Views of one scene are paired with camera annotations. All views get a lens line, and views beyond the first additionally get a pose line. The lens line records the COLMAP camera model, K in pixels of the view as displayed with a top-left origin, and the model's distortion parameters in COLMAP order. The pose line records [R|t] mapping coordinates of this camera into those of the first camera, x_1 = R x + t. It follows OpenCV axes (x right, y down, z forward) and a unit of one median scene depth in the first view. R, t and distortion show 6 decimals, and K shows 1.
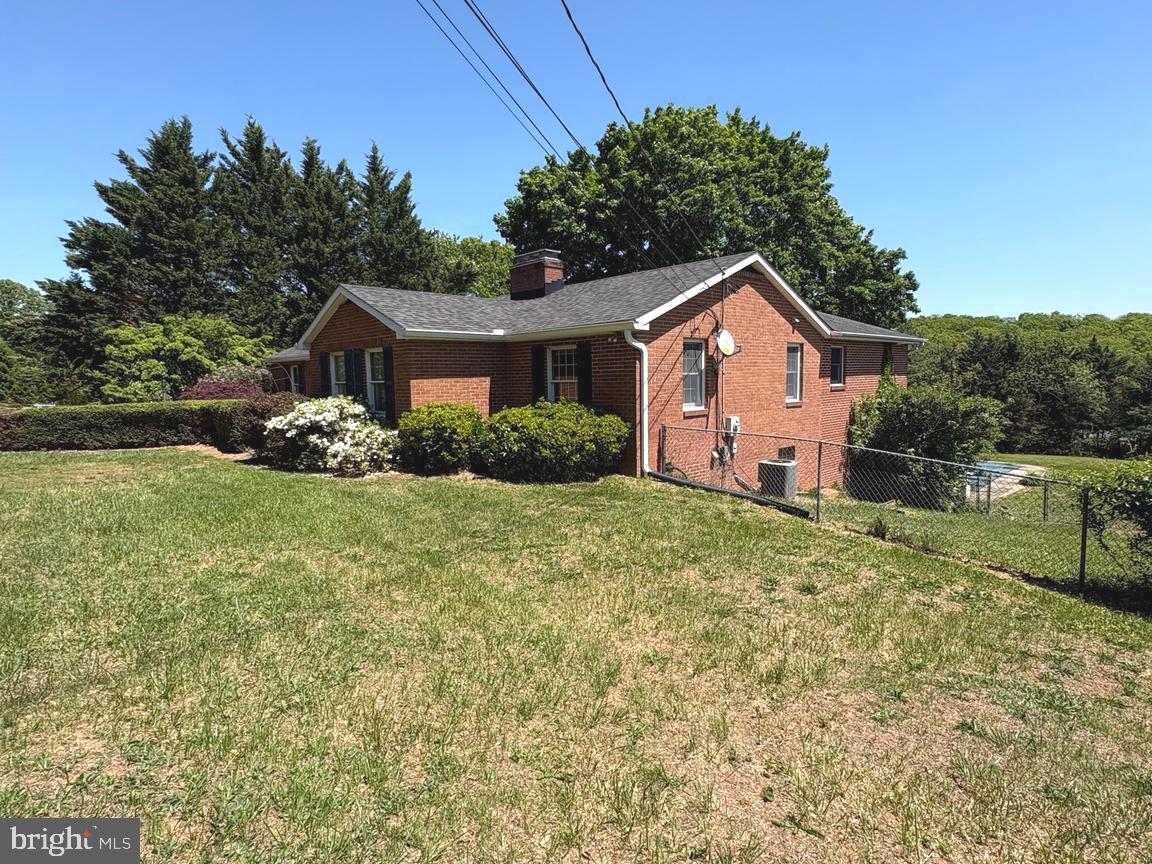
lens RADIAL K [[609.3, 0, 572.8], [0, 609.3, 428.8], [0, 0, 1]] dist [-0.008107, -0.000722]
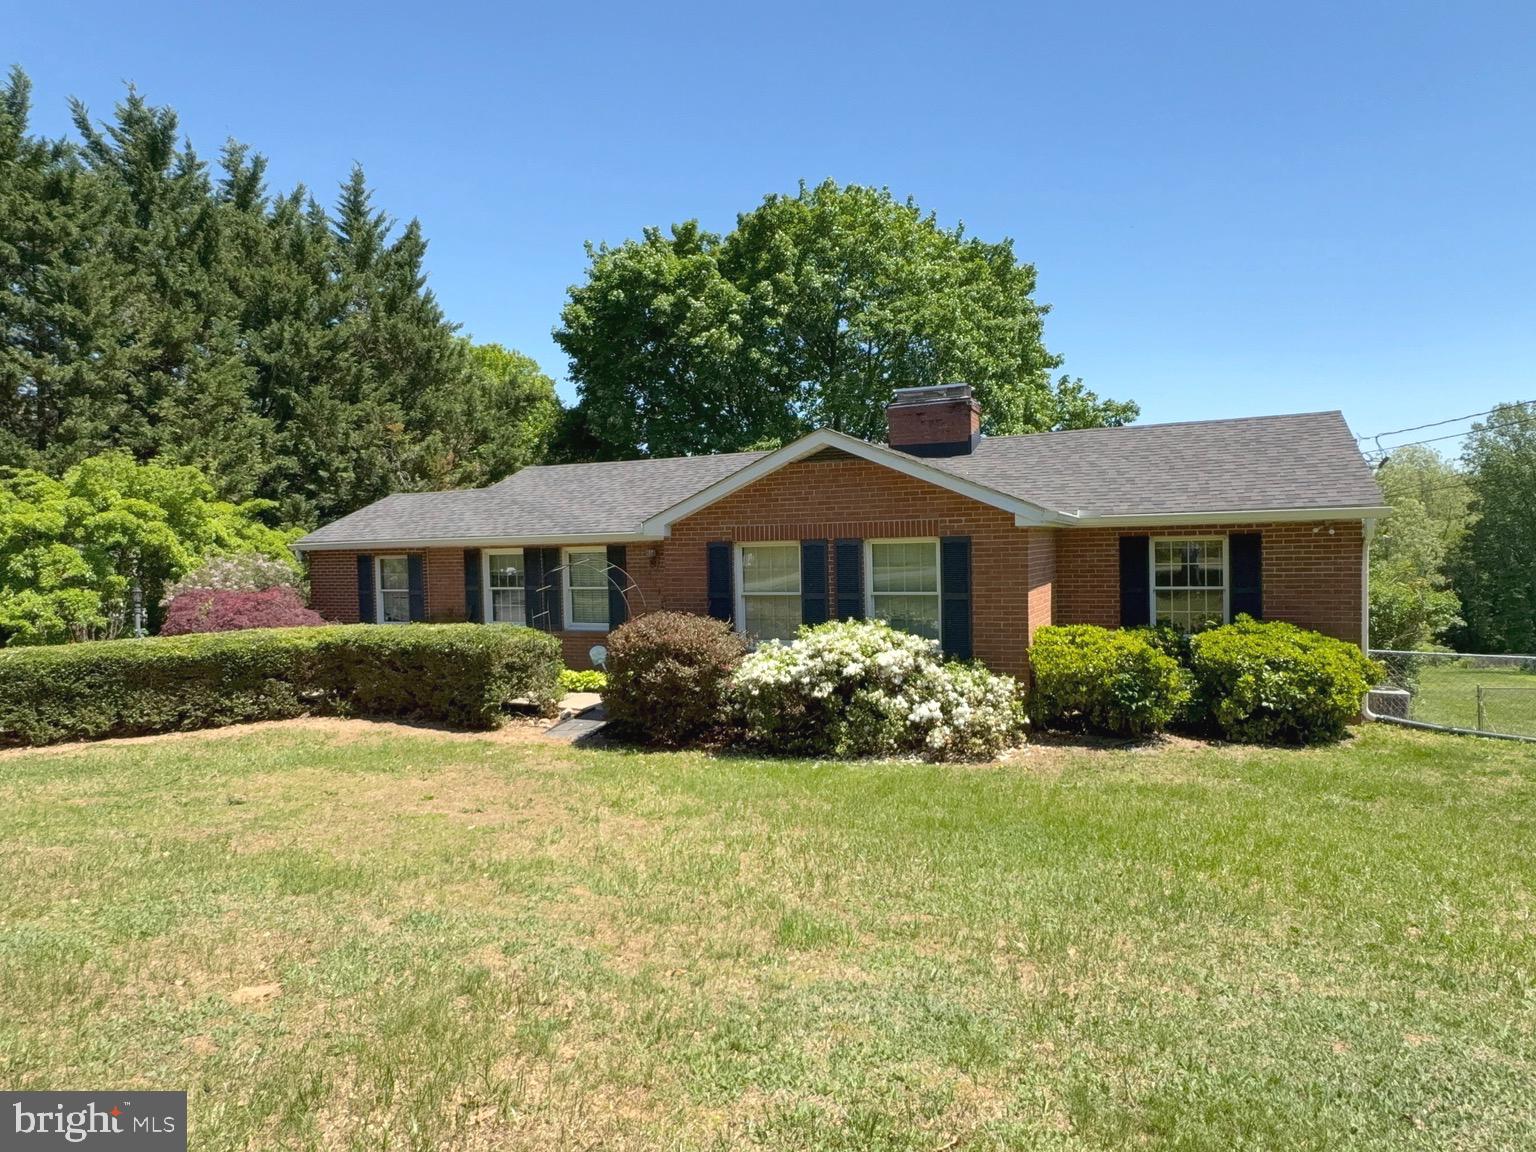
lens RADIAL K [[909.1, 0, 768.5], [0, 909.1, 571.1], [0, 0, 1]] dist [-0.011384, -0.002323]
pose [[0.929672, -0.012545, 0.368175, -0.377291], [0.037423, 0.997466, -0.060508, -0.024933], [-0.366483, 0.070030, 0.927785, 0.109219]]
